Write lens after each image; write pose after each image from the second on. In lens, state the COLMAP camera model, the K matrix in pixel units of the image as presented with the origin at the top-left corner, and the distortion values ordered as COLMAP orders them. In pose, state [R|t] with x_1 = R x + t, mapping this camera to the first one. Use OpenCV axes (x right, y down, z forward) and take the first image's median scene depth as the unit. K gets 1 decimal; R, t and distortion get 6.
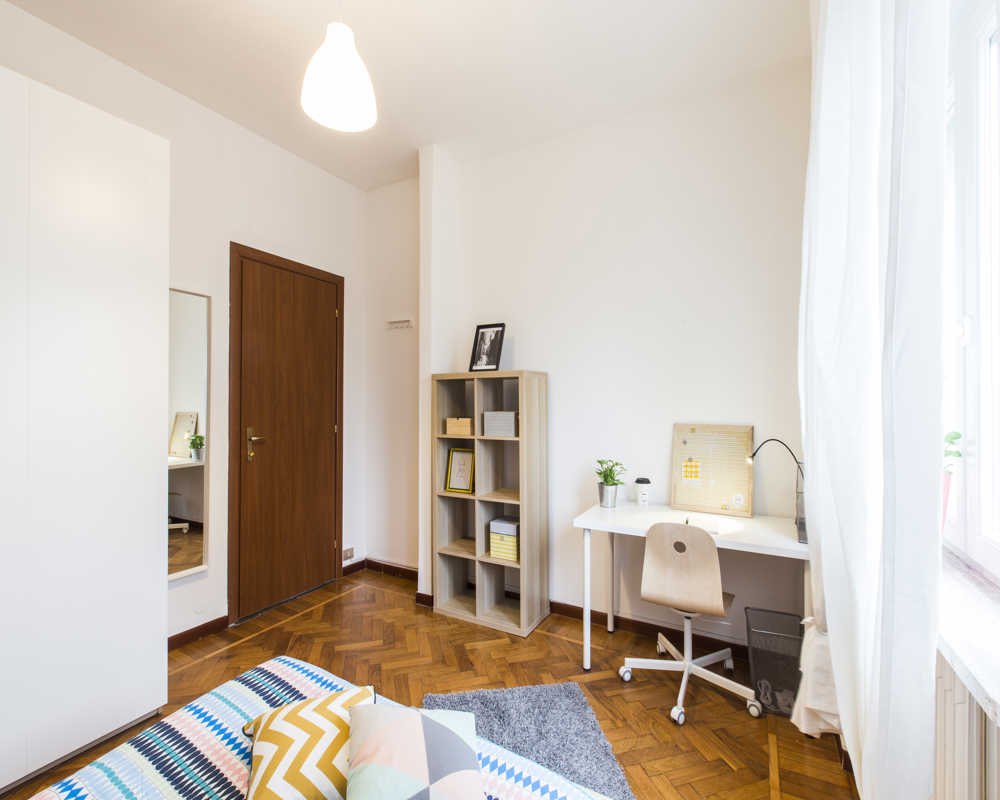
lens RADIAL K [[457.1, 0, 501.8], [0, 457.1, 400.6], [0, 0, 1]] dist [-0.006277, -0.000600]
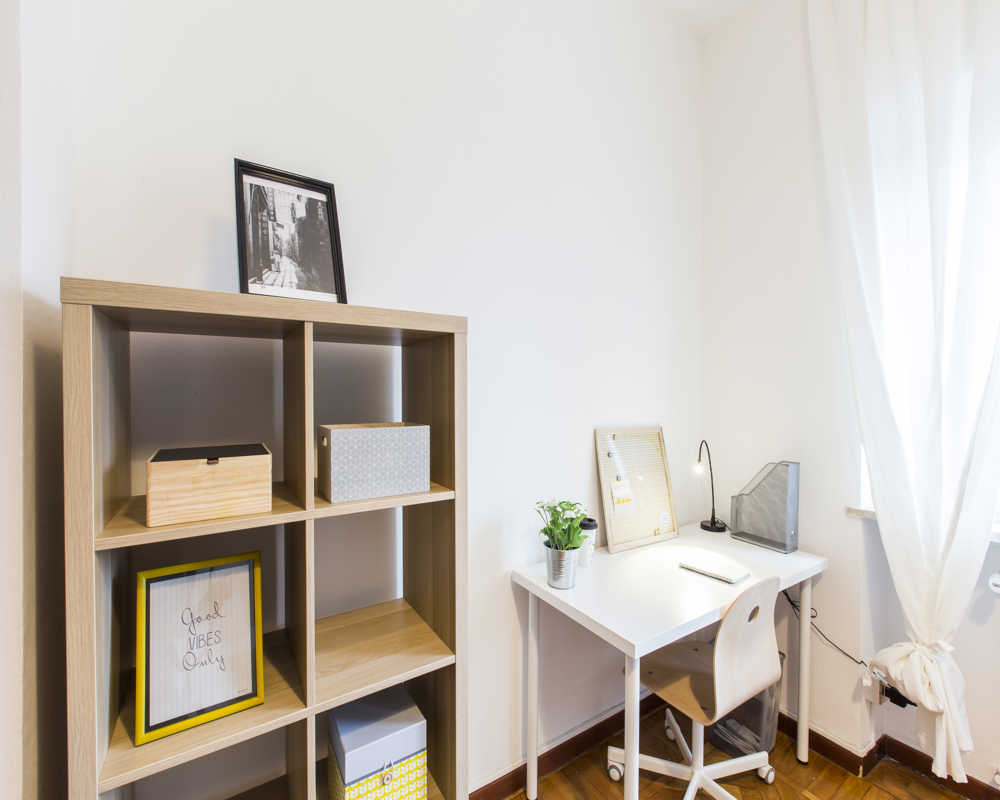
lens RADIAL K [[436.7, 0, 500.0], [0, 436.7, 400.0], [0, 0, 1]] dist [-0.002165, -0.000474]
pose [[0.468544, -0.003684, 0.883432, -0.255102], [0.001605, 0.999993, 0.003318, 0.002736], [-0.883438, -0.000137, 0.468547, 0.751402]]
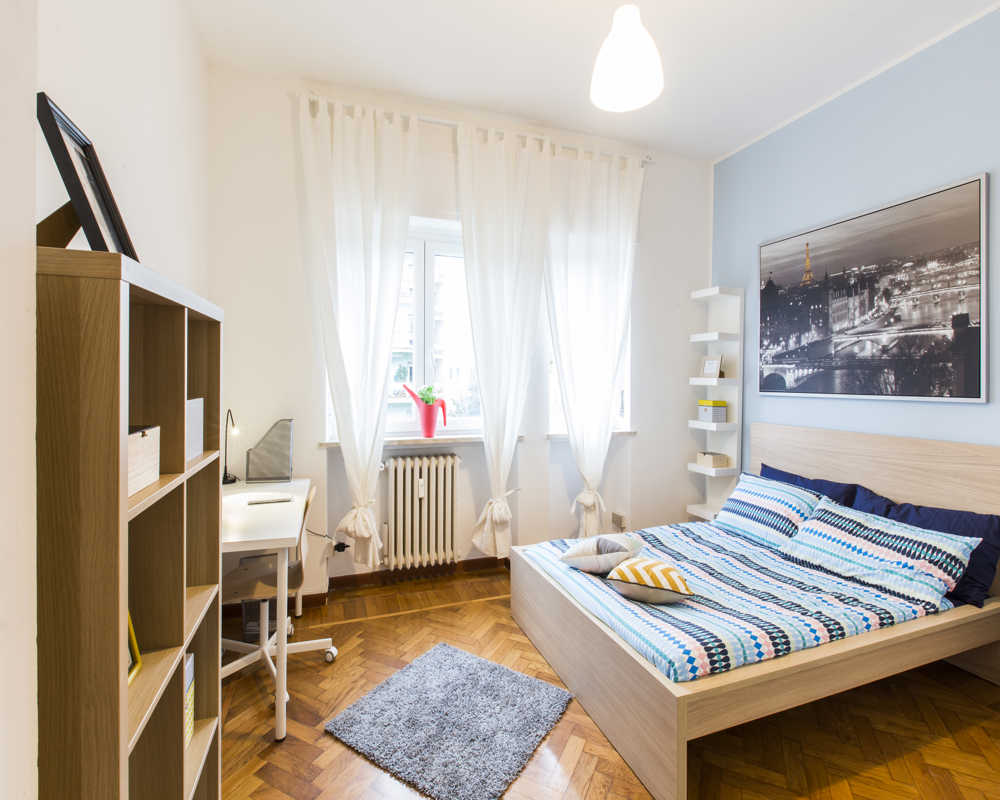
lens RADIAL K [[482.0, 0, 496.2], [0, 482.0, 381.1], [0, 0, 1]] dist [-0.000867, -0.000074]
pose [[-0.752249, -0.013552, 0.658740, -0.482877], [-0.009457, 0.999908, 0.009771, 0.000594], [-0.658811, 0.001120, -0.752307, 1.129273]]
